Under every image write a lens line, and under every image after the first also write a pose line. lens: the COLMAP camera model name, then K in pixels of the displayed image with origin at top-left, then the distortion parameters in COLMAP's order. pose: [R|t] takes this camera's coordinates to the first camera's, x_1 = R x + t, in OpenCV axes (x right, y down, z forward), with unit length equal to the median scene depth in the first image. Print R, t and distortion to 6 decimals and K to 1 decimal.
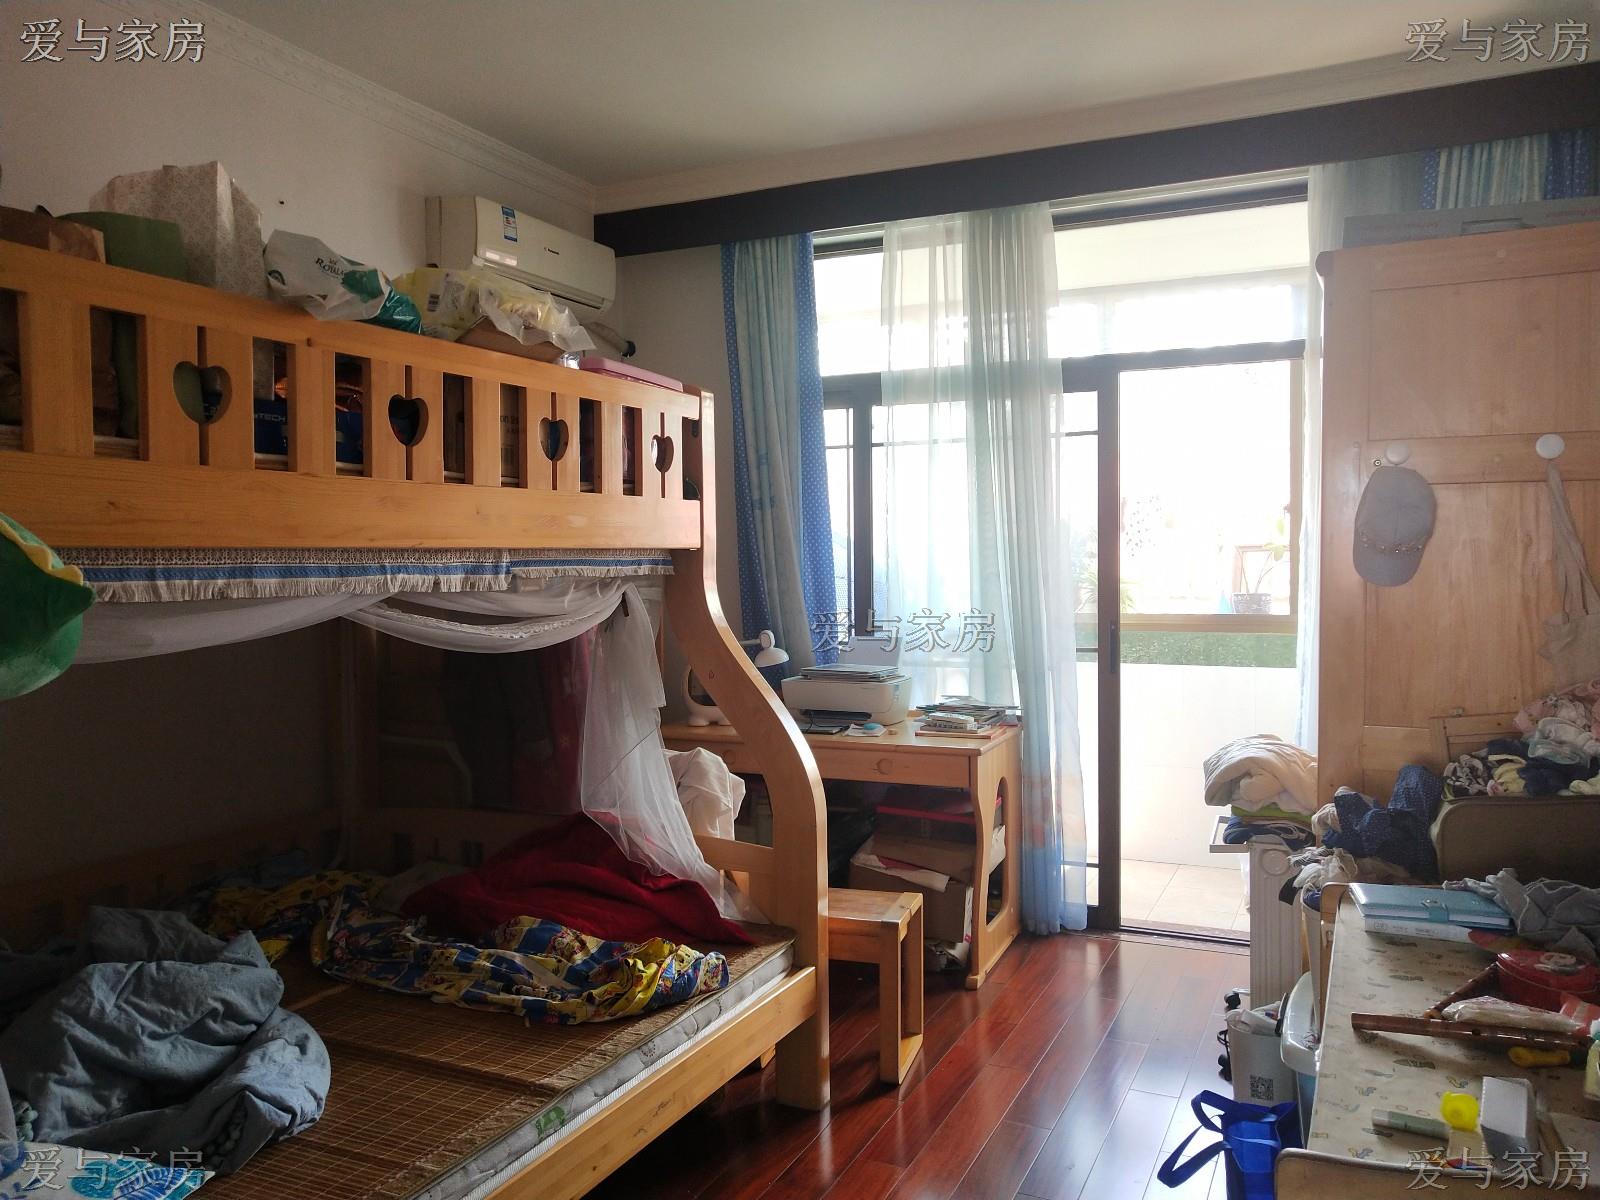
lens RADIAL K [[1252.8, 0, 800.0], [0, 1252.8, 597.9], [0, 0, 1]] dist [-0.007345, 0.010158]
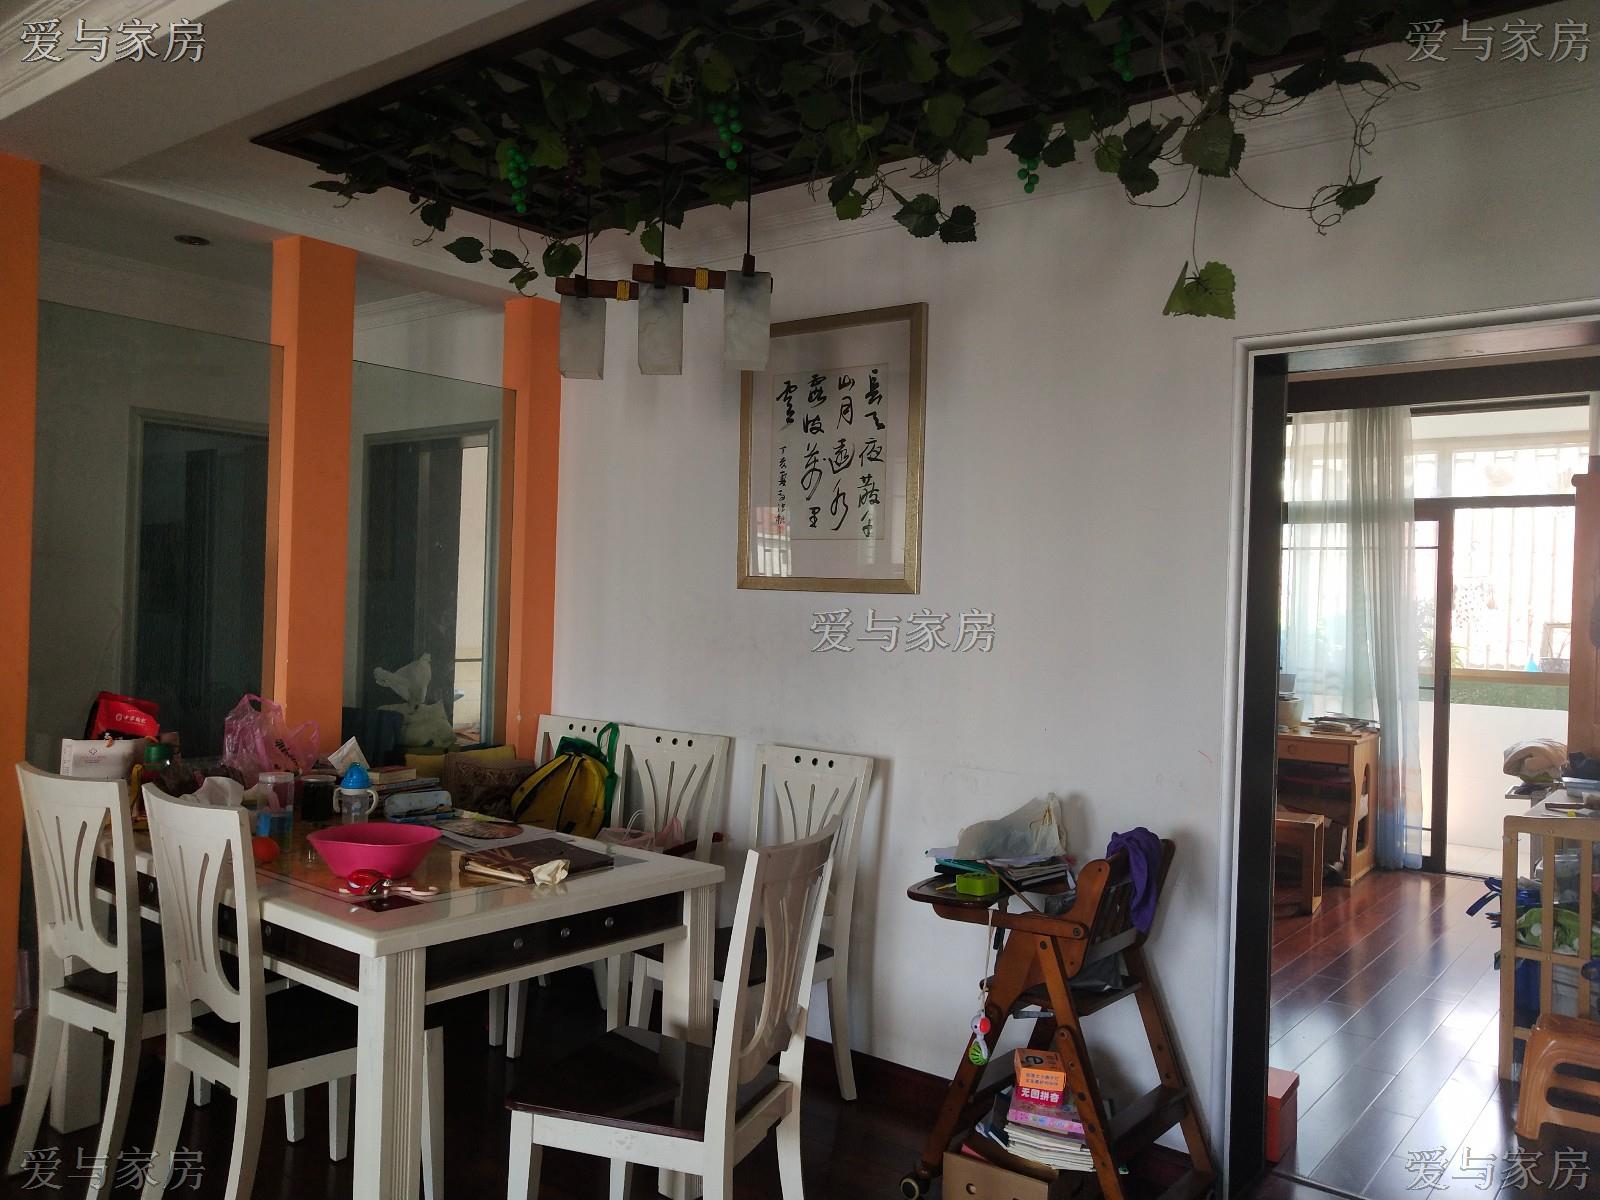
lens RADIAL K [[1252.8, 0, 800.3], [0, 1252.8, 597.4], [0, 0, 1]] dist [-0.007345, 0.010158]
pose [[0.973550, 0.036471, -0.225543, -0.178974], [-0.045899, 0.998272, -0.036700, 0.023455], [0.223815, 0.046081, 0.973542, -0.679325]]
